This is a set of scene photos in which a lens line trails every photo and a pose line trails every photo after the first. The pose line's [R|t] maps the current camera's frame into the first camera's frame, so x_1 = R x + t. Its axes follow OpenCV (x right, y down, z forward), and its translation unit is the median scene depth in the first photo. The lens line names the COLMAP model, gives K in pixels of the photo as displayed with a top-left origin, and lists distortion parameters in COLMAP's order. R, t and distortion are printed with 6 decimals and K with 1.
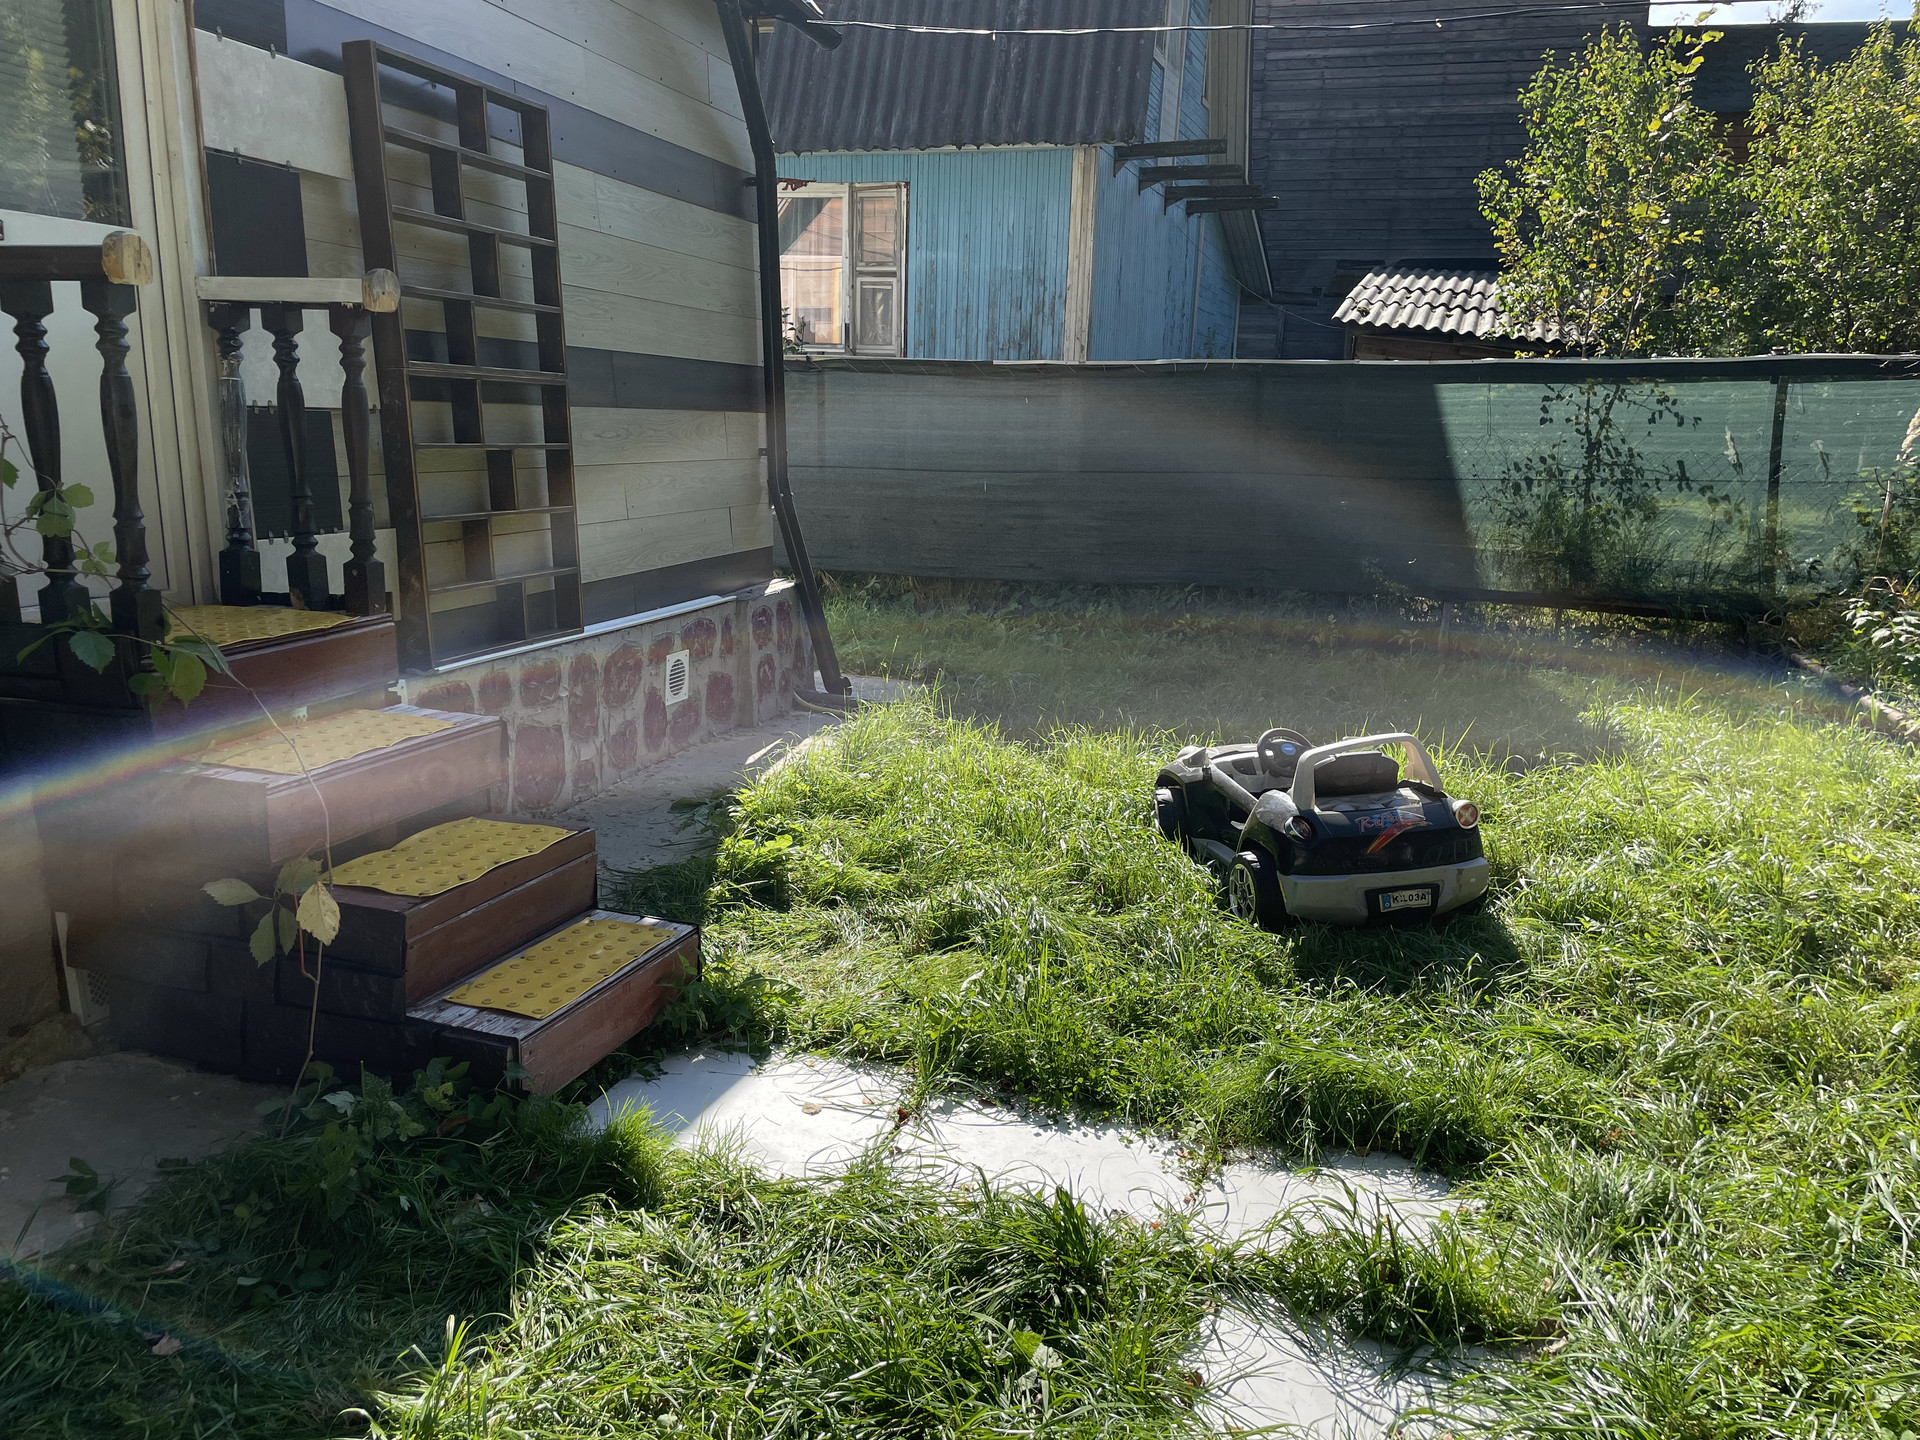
lens RADIAL K [[1454.7, 0, 962.6], [0, 1454.7, 733.7], [0, 0, 1]] dist [0.084442, -0.111367]
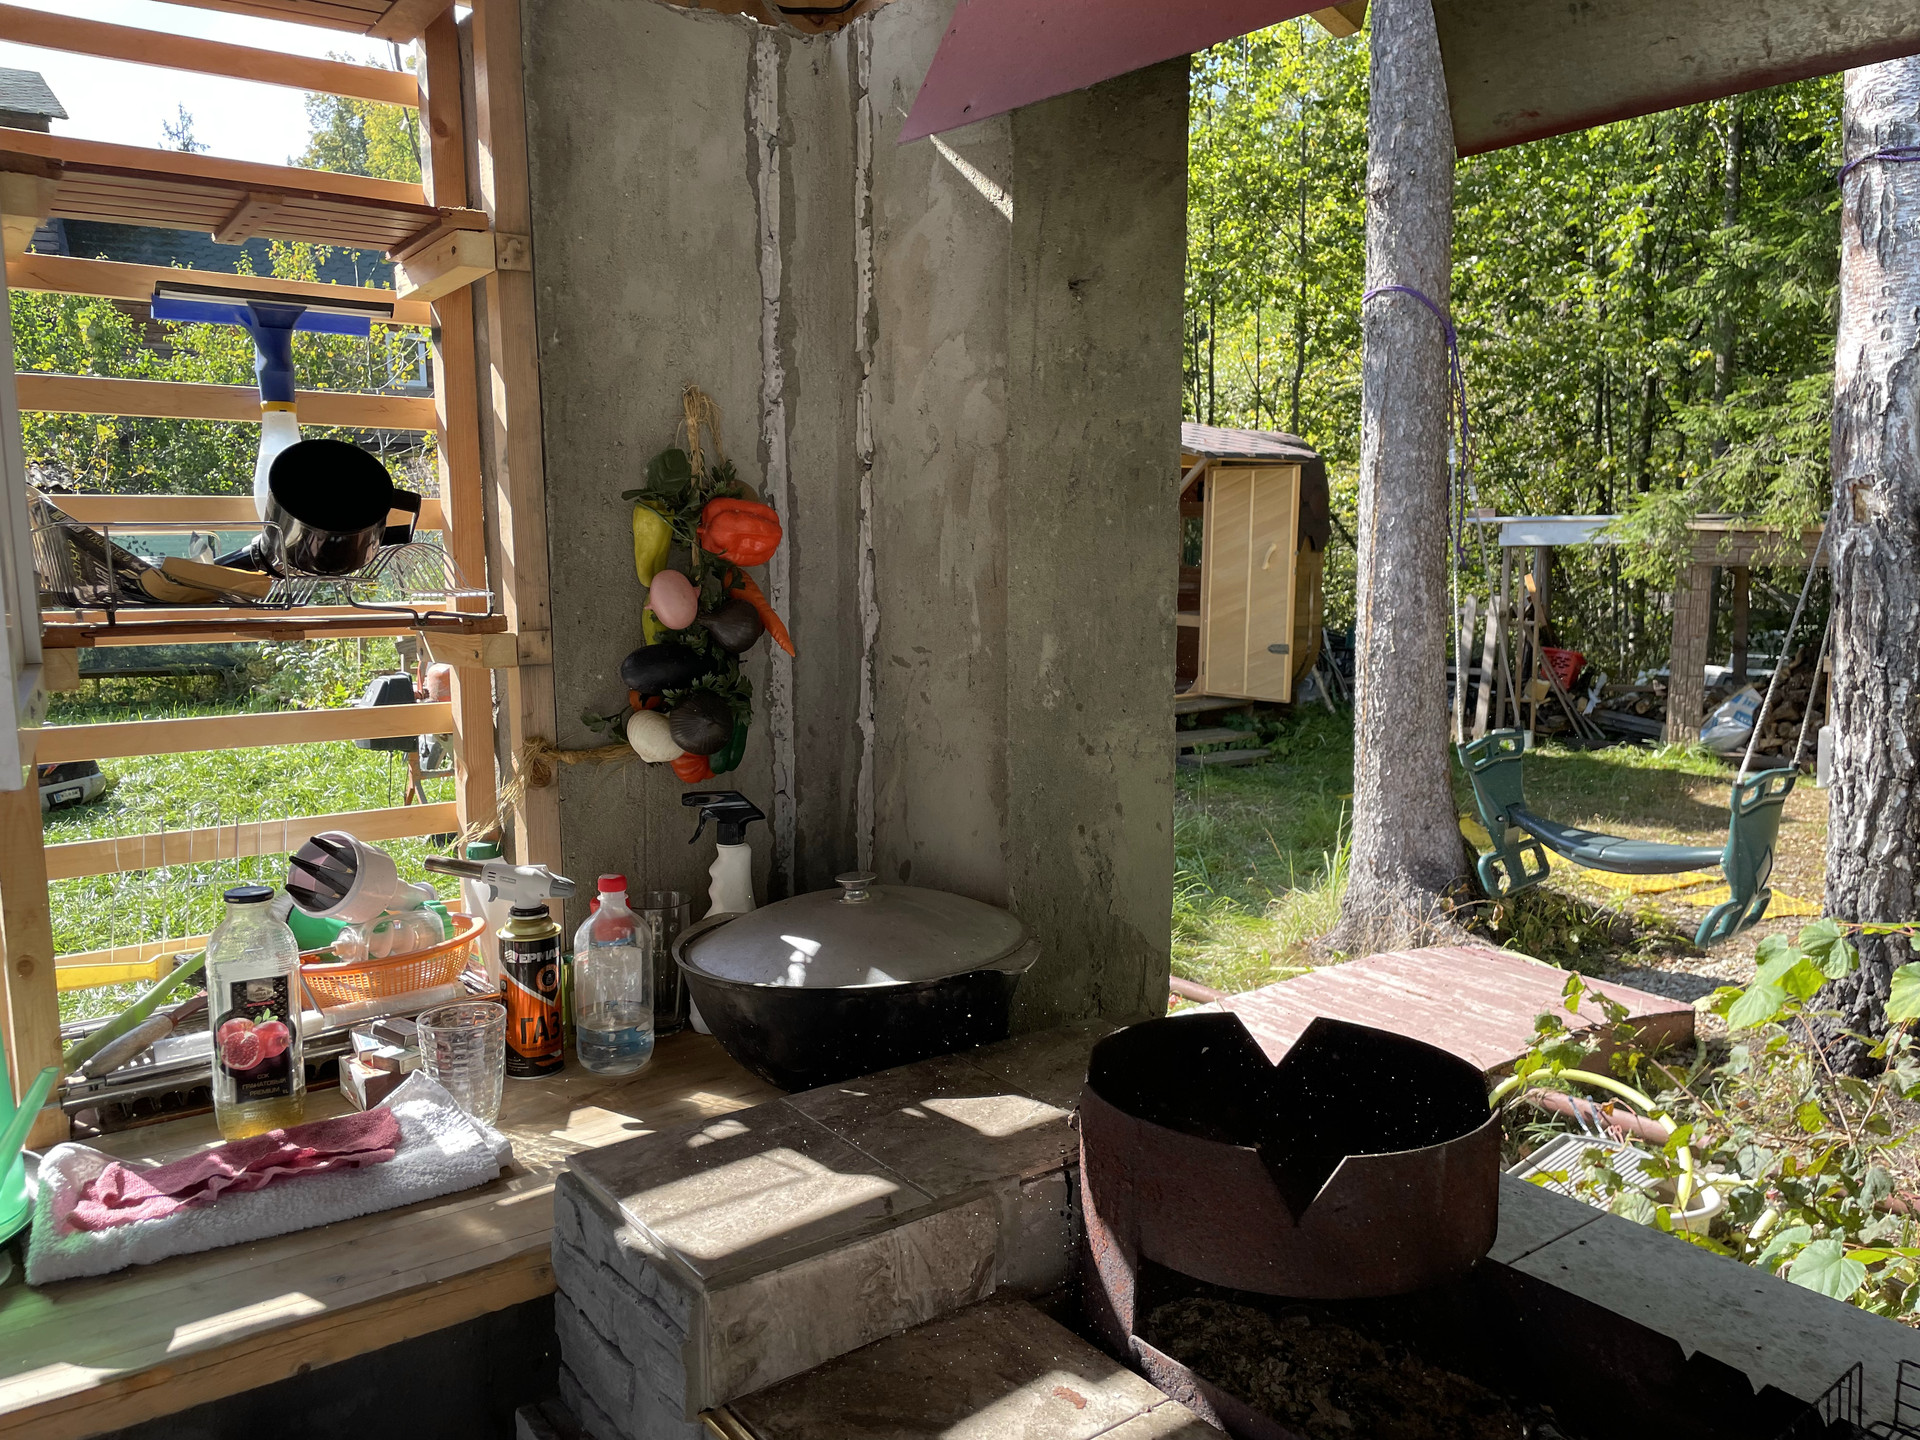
lens RADIAL K [[1454.7, 0, 962.6], [0, 1454.7, 733.7], [0, 0, 1]] dist [0.084442, -0.111367]
pose [[0.589986, -0.143189, 0.794616, -0.569378], [0.193414, 0.980559, 0.033089, 0.191050], [-0.783905, 0.134168, 0.606211, -1.215368]]
